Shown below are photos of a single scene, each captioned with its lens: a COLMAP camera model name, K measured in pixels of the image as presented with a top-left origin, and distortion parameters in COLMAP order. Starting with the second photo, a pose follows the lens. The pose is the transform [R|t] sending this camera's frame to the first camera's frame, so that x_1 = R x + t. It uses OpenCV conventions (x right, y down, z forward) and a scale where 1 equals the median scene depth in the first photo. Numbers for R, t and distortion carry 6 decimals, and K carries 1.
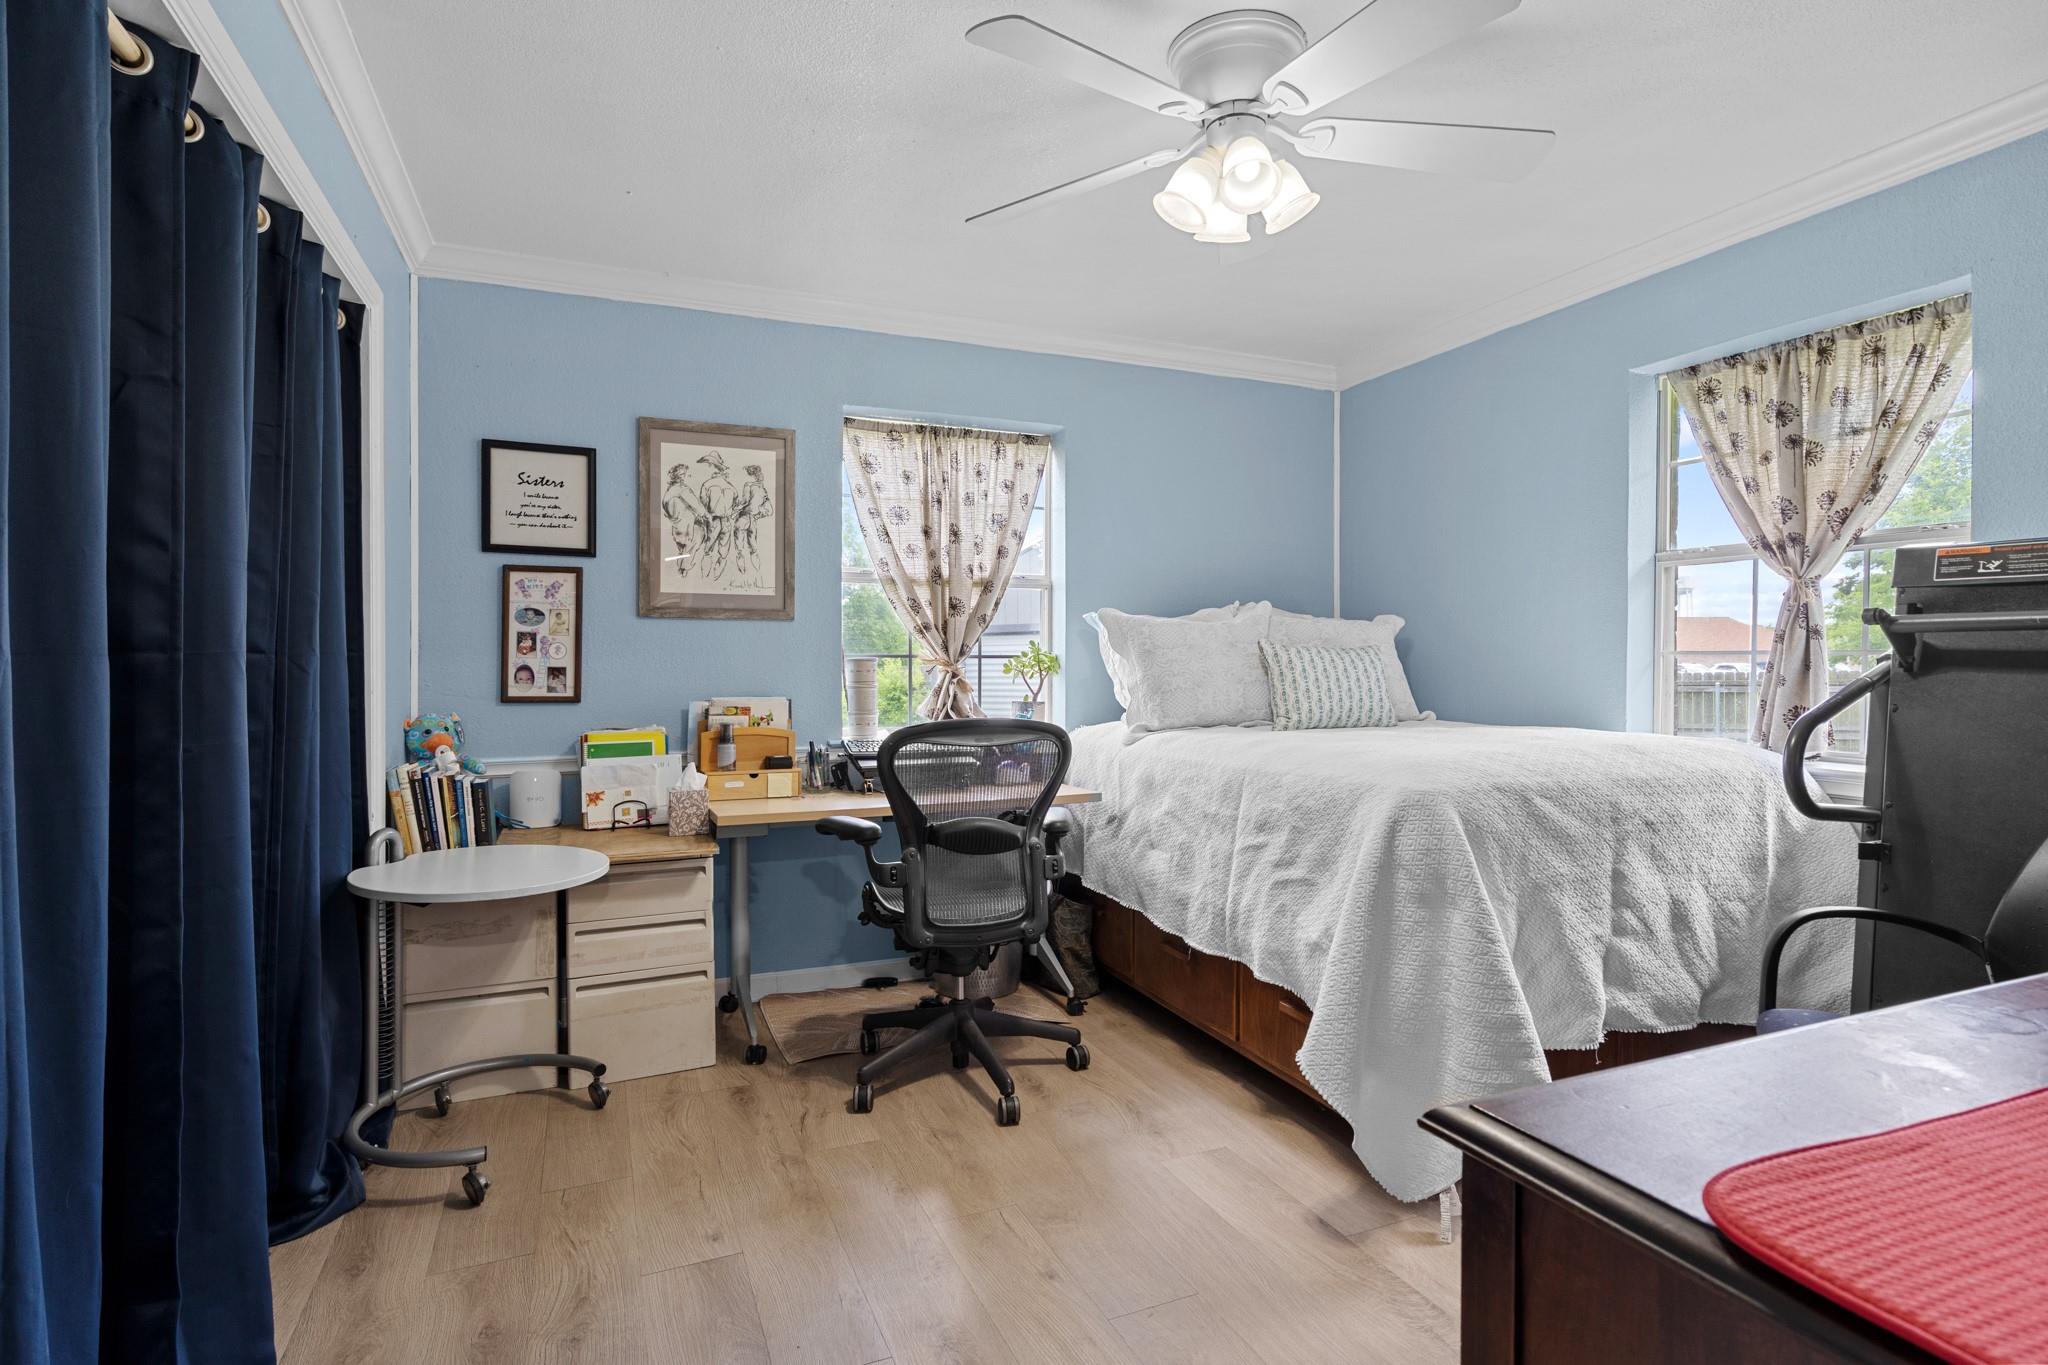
lens RADIAL K [[1068.1, 0, 1030.5], [0, 1068.1, 673.2], [0, 0, 1]] dist [-0.000026, 0.000767]
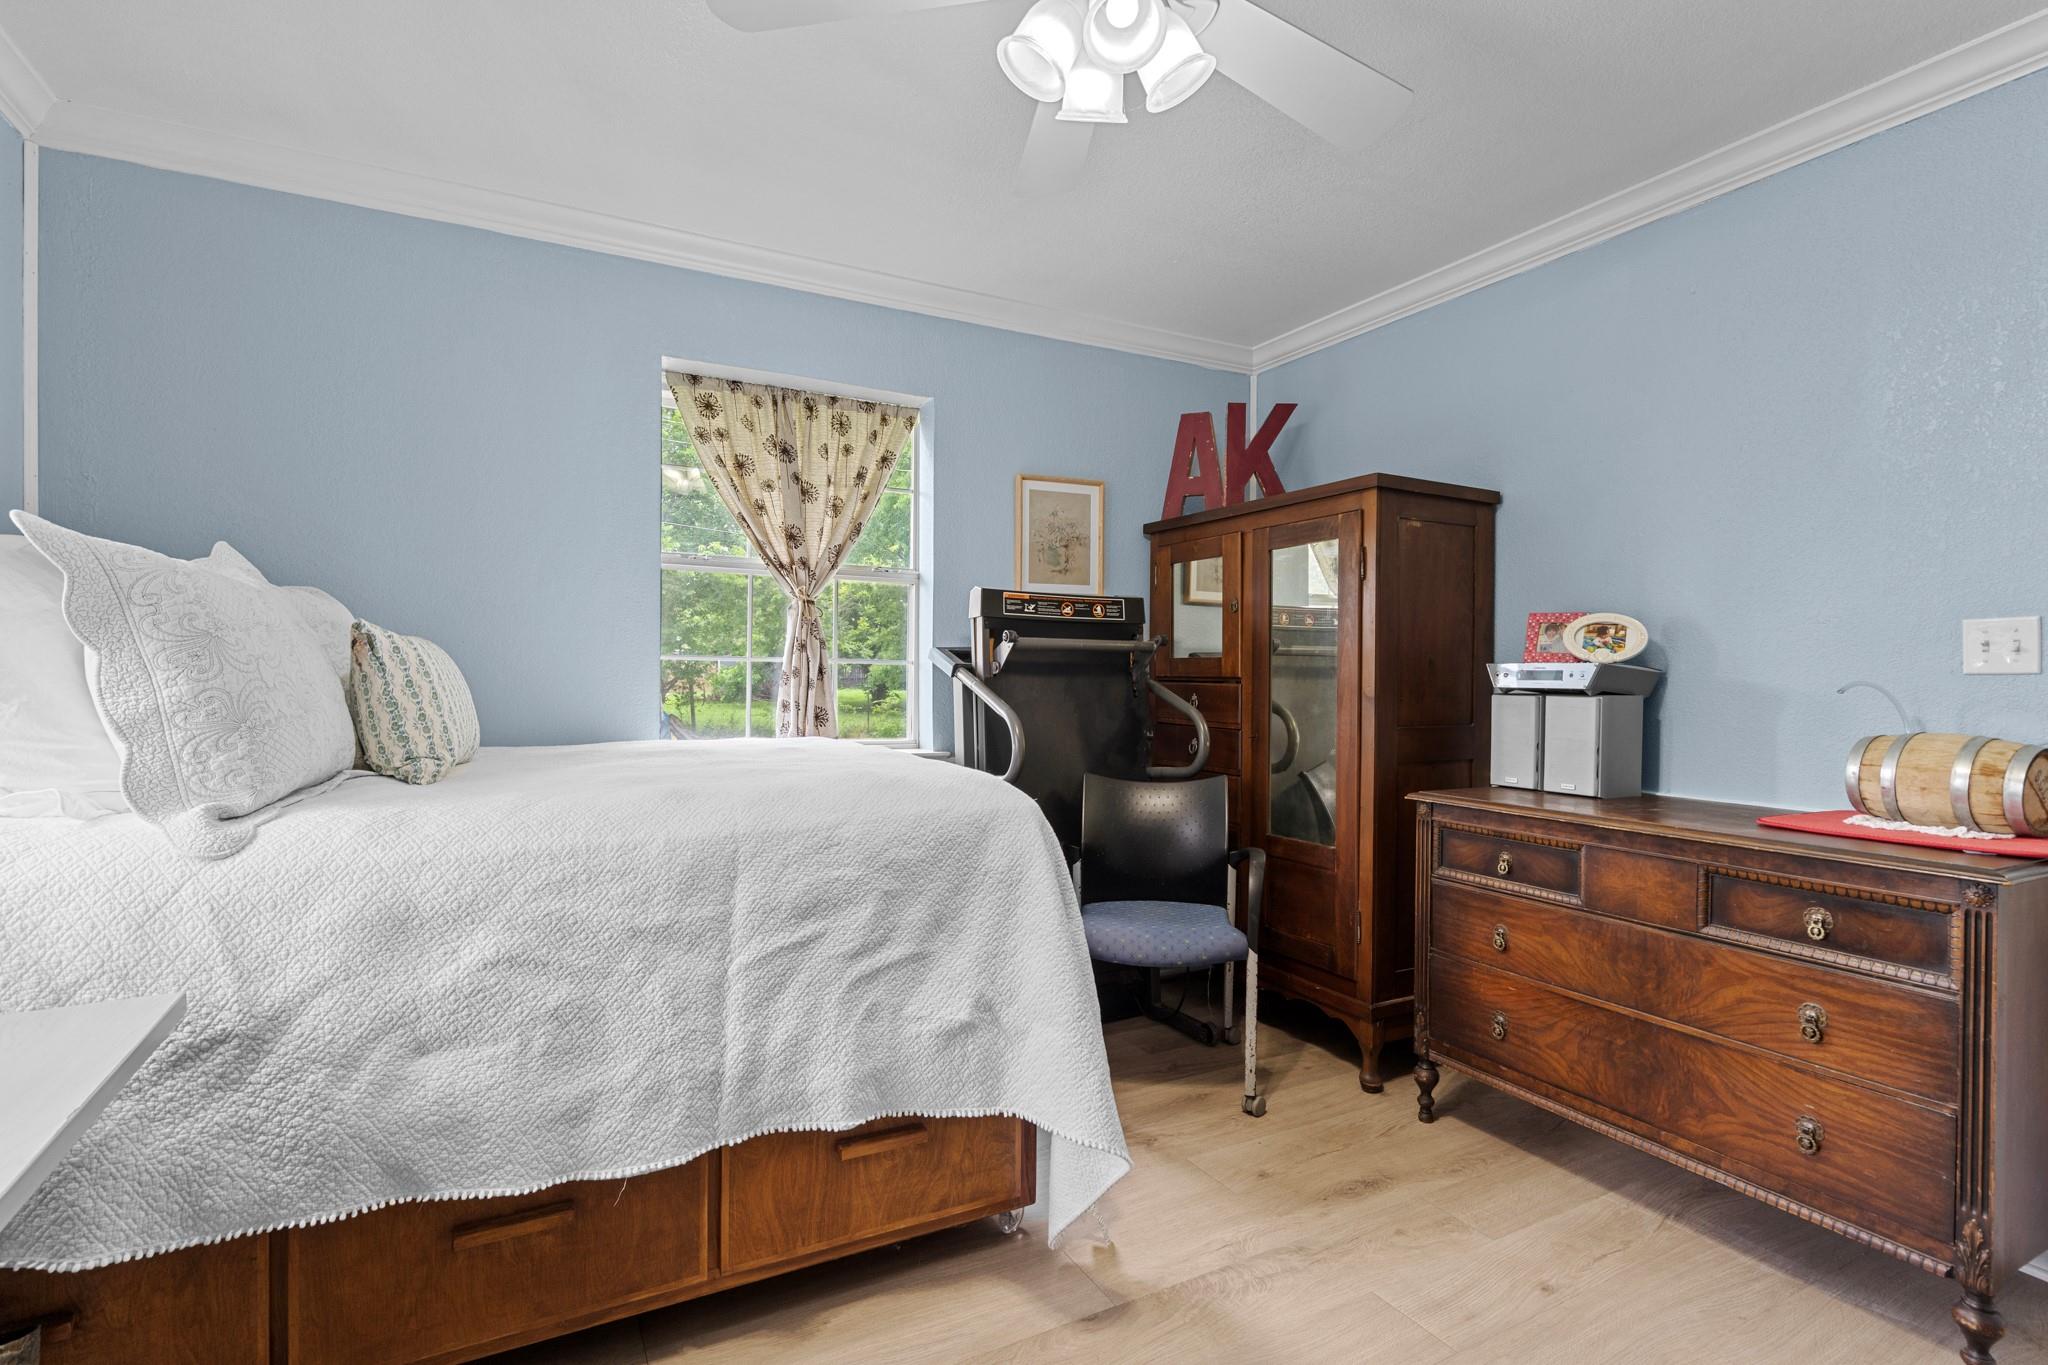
lens RADIAL K [[972.8, 0, 1032.4], [0, 972.8, 692.2], [0, 0, 1]] dist [-0.001081, 0.000434]
pose [[-0.105826, -0.021622, 0.994150, -0.374861], [-0.000389, 0.999764, 0.021702, -0.006625], [-0.994385, 0.001910, -0.105809, 0.859884]]
